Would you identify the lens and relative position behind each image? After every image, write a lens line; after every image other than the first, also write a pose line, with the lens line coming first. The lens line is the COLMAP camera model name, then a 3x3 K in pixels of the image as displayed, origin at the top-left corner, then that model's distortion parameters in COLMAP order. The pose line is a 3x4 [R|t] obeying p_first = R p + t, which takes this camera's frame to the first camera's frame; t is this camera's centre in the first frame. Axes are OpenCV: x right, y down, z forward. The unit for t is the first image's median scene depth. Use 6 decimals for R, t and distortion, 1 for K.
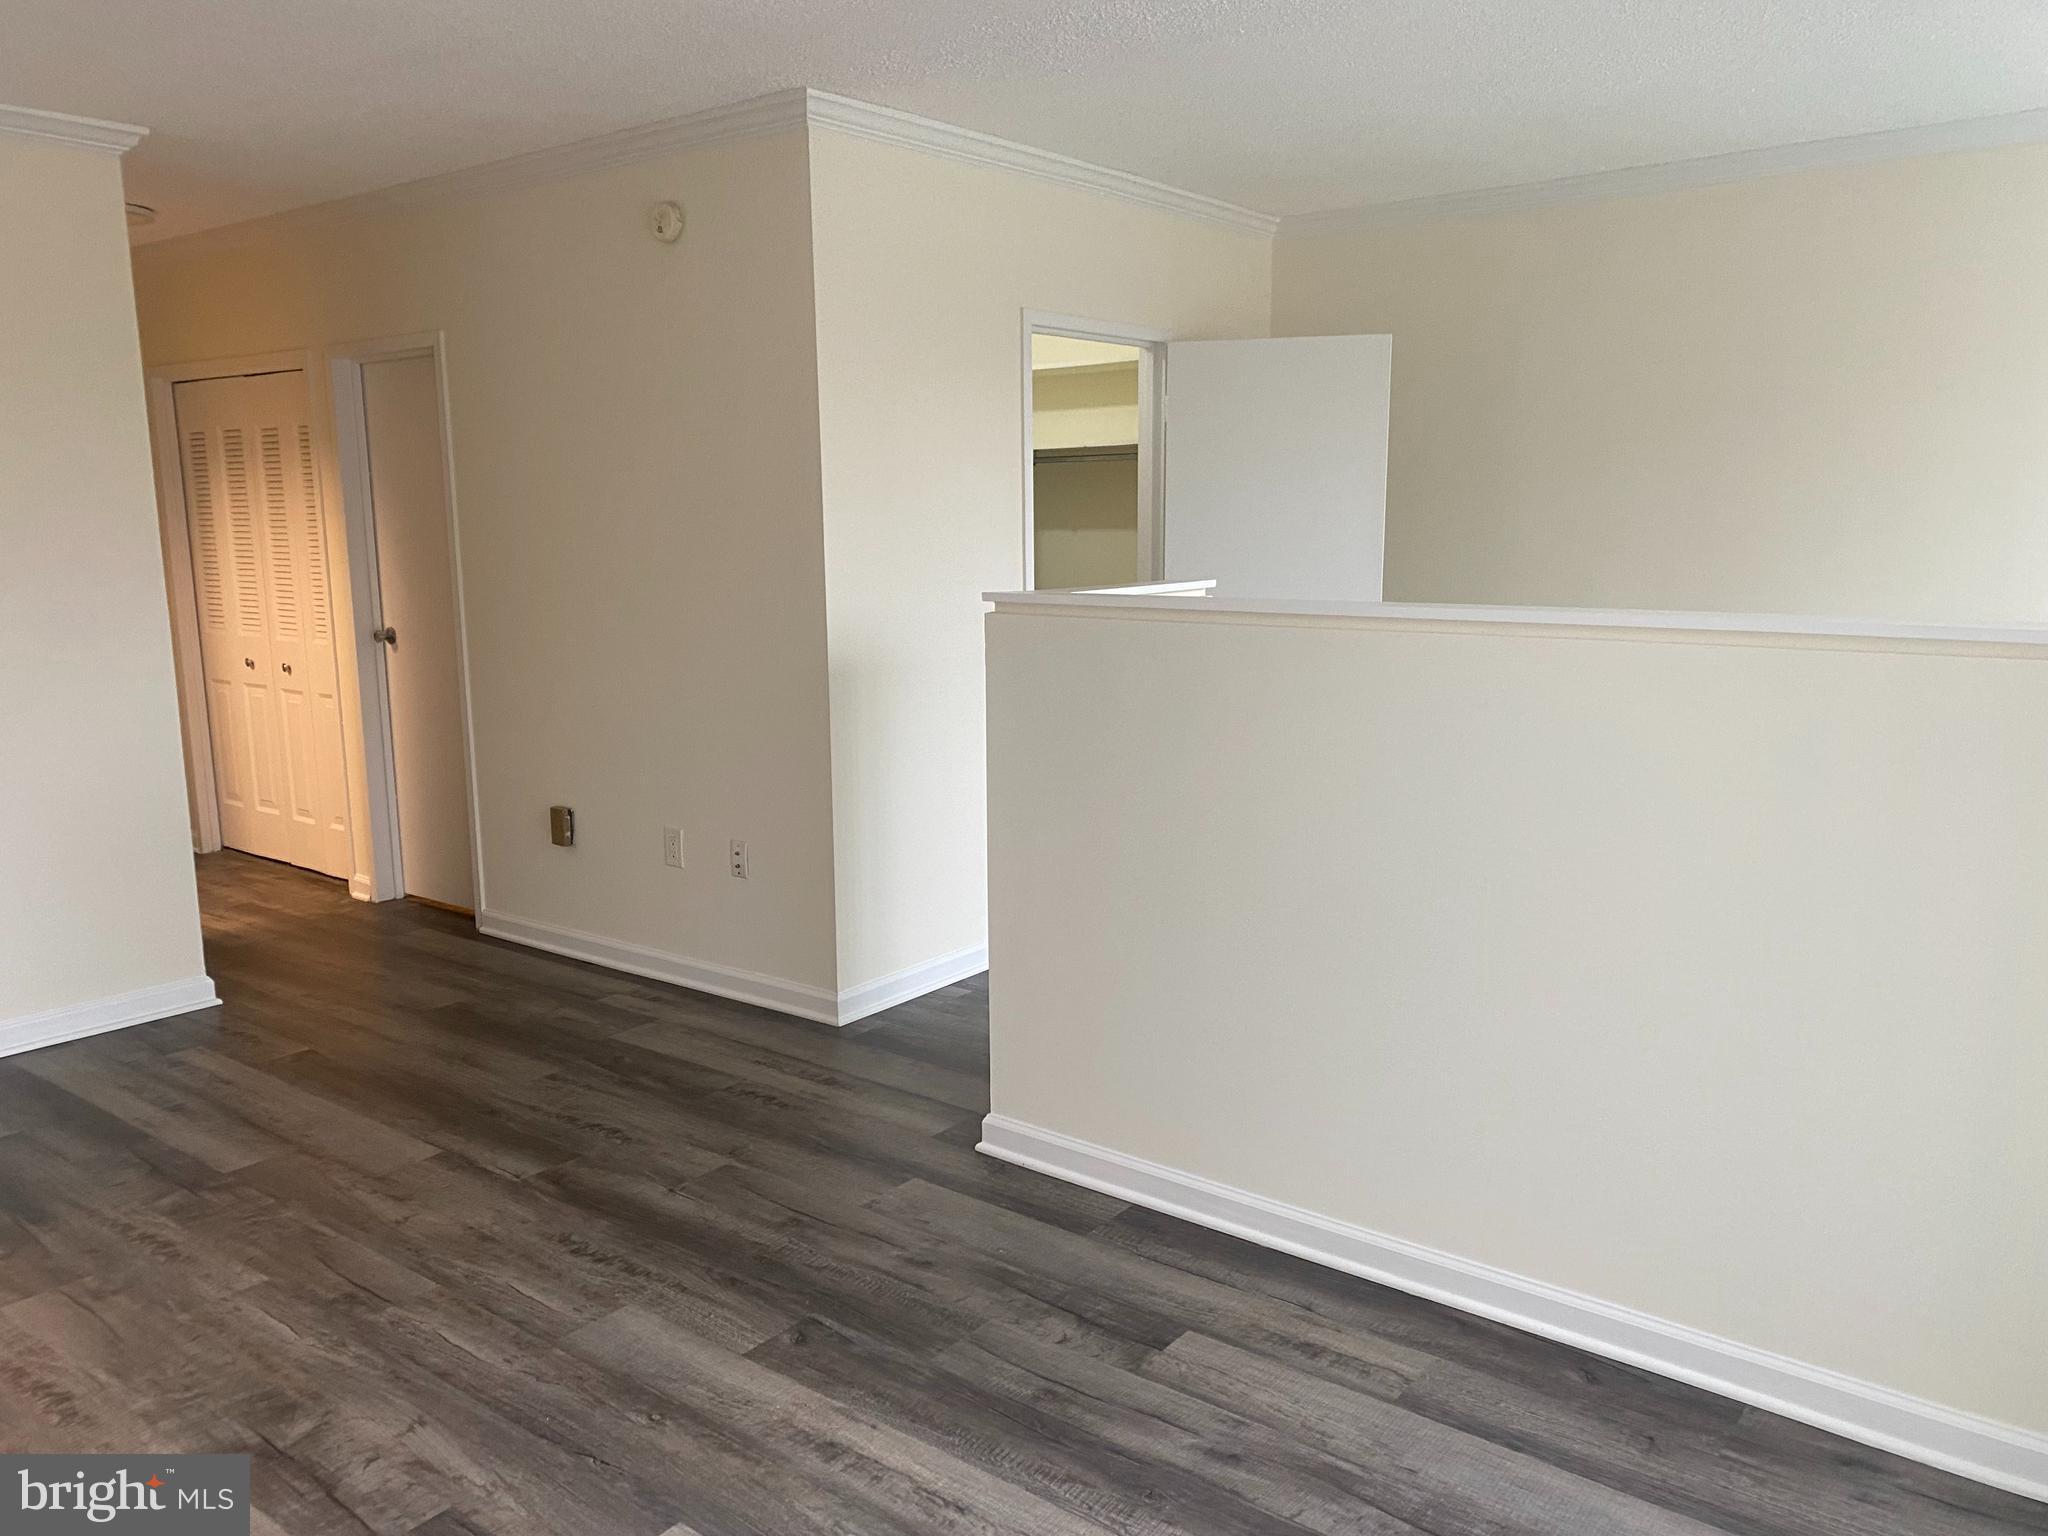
lens RADIAL K [[1564.4, 0, 1020.6], [0, 1564.4, 774.8], [0, 0, 1]] dist [0.052962, -0.049863]
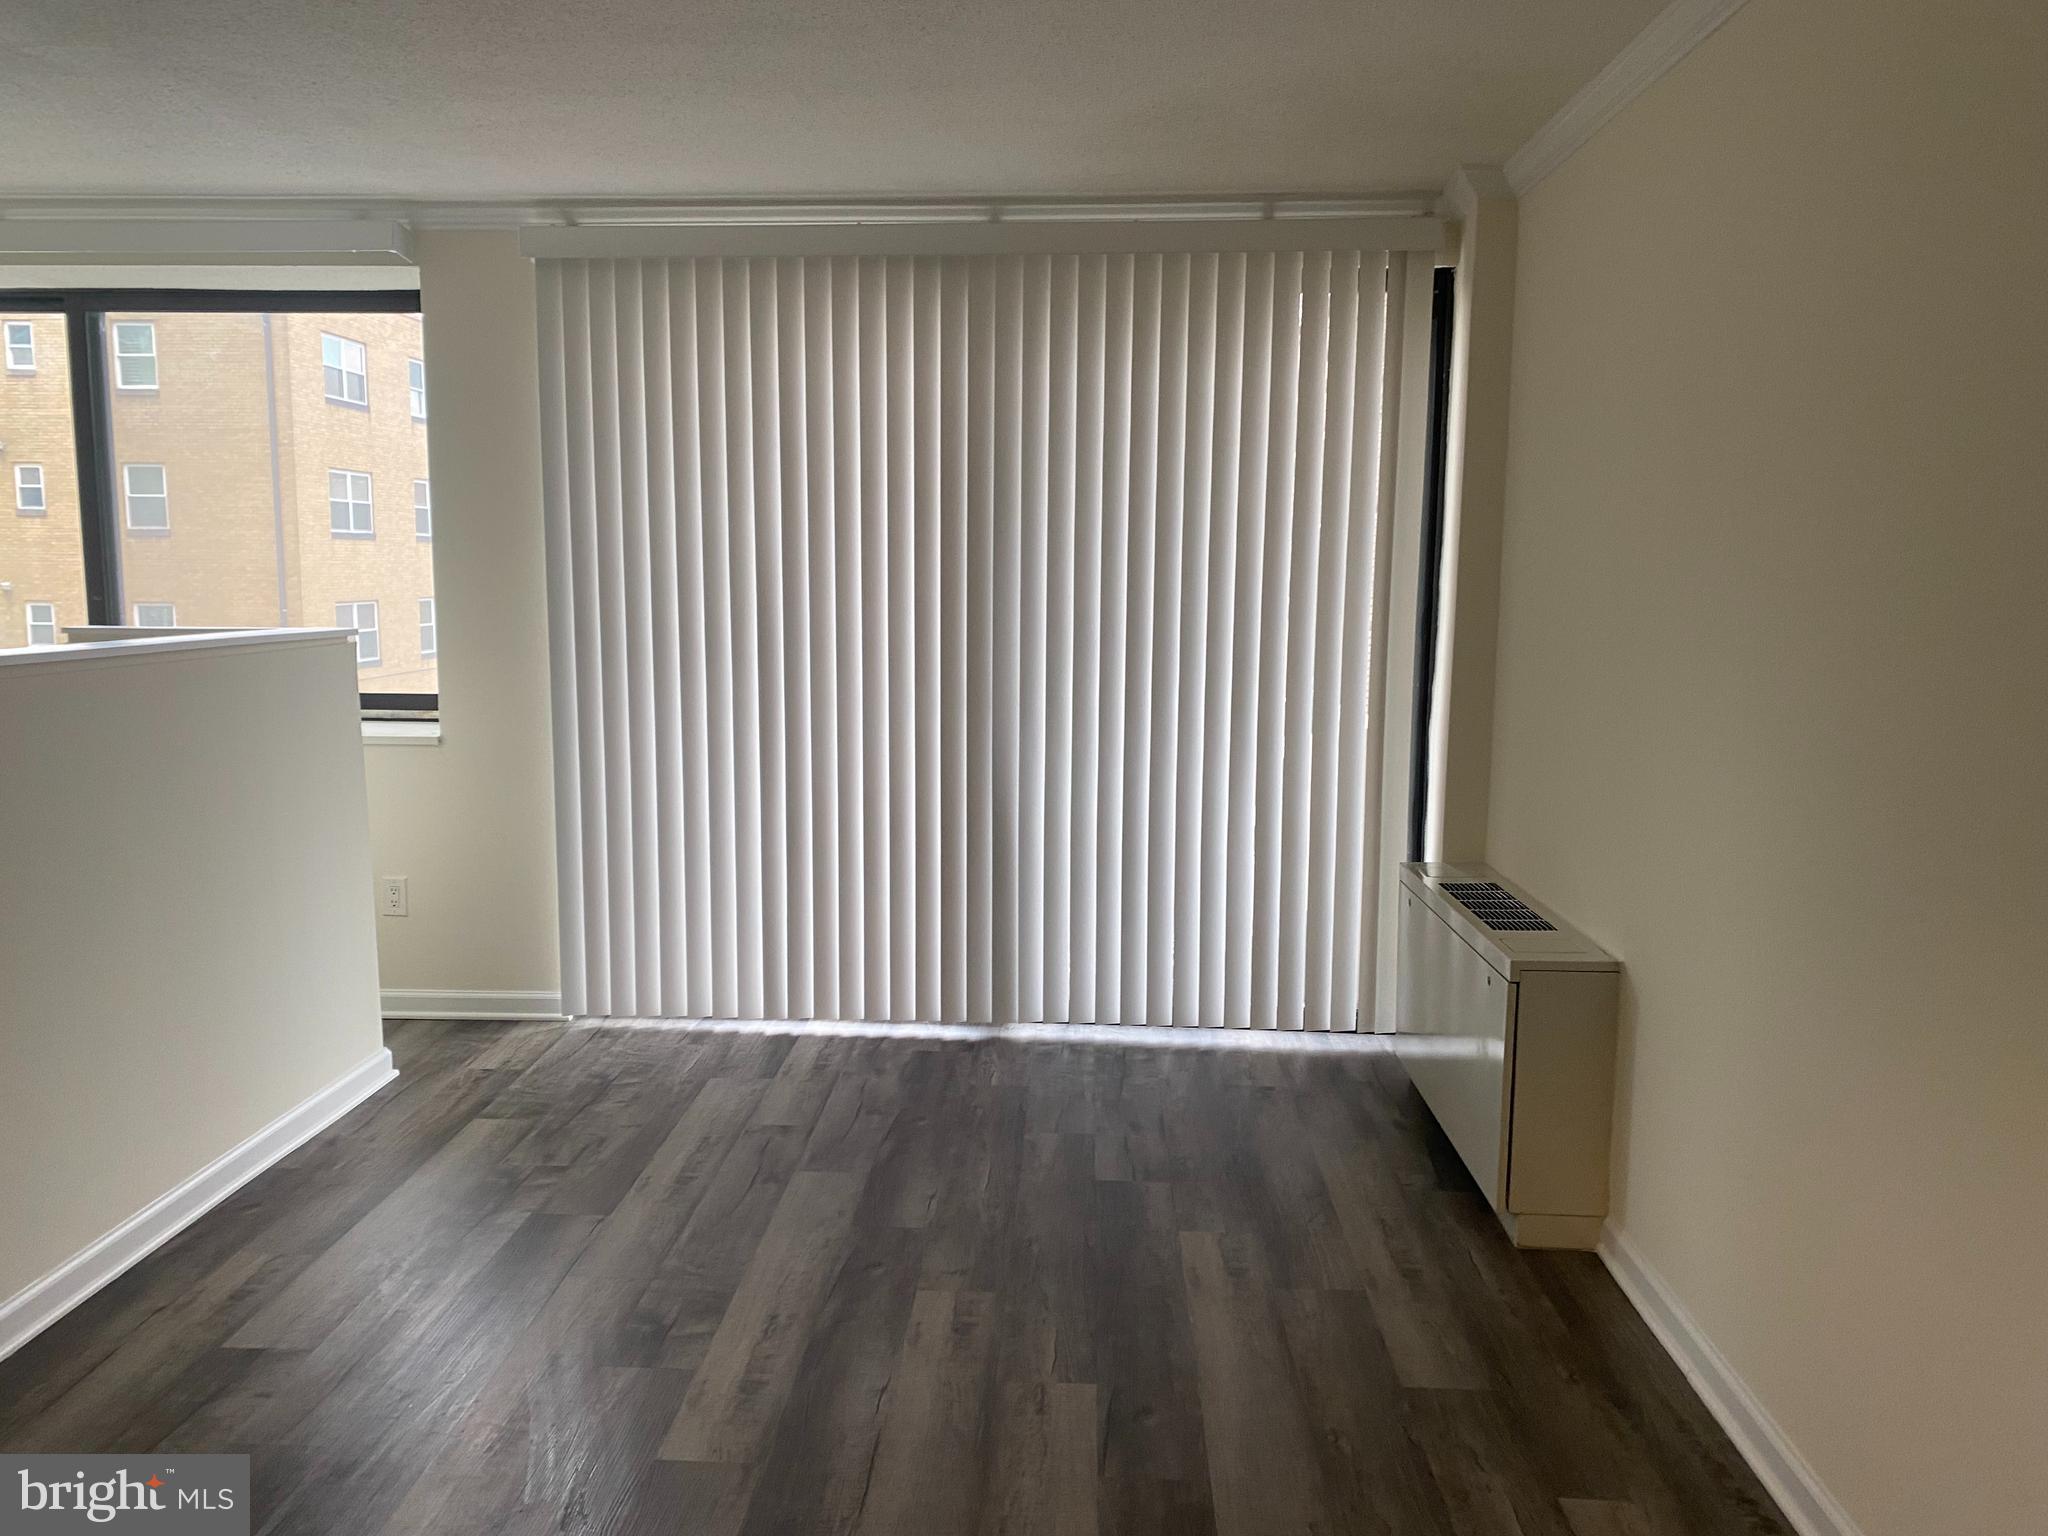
lens RADIAL K [[1564.4, 0, 998.7], [0, 1564.4, 775.2], [0, 0, 1]] dist [0.052962, -0.049863]
pose [[-0.571524, -0.105540, 0.813770, -0.765264], [0.137232, 0.965435, 0.221590, -0.132293], [-0.809029, 0.238319, -0.537286, 0.810756]]
